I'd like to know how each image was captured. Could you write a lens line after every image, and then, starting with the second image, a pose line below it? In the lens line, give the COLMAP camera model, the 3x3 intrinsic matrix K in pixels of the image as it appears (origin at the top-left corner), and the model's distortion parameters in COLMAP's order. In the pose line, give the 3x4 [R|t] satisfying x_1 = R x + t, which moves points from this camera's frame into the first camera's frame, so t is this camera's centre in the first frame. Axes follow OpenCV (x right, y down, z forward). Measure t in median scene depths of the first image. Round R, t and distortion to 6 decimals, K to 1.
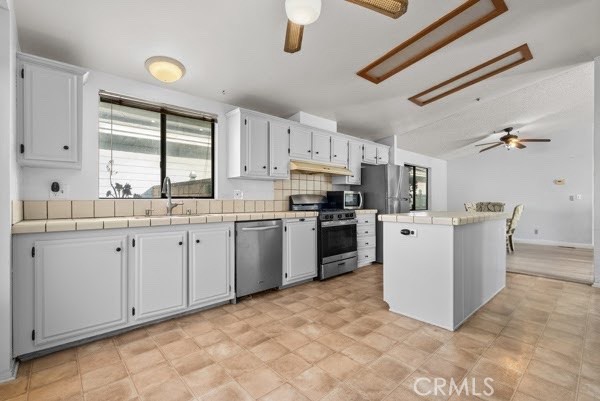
lens RADIAL K [[272.3, 0, 297.8], [0, 272.3, 201.3], [0, 0, 1]] dist [-0.003608, 0.001130]
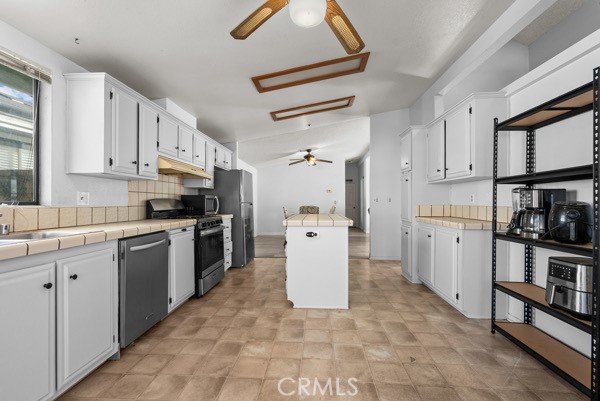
lens RADIAL K [[272.3, 0, 297.8], [0, 272.3, 201.3], [0, 0, 1]] dist [-0.003608, 0.001130]
pose [[0.716524, 0.003962, 0.697551, -0.316900], [0.001170, 0.999976, -0.006882, -0.013325], [-0.697562, 0.005748, 0.716502, 0.155930]]
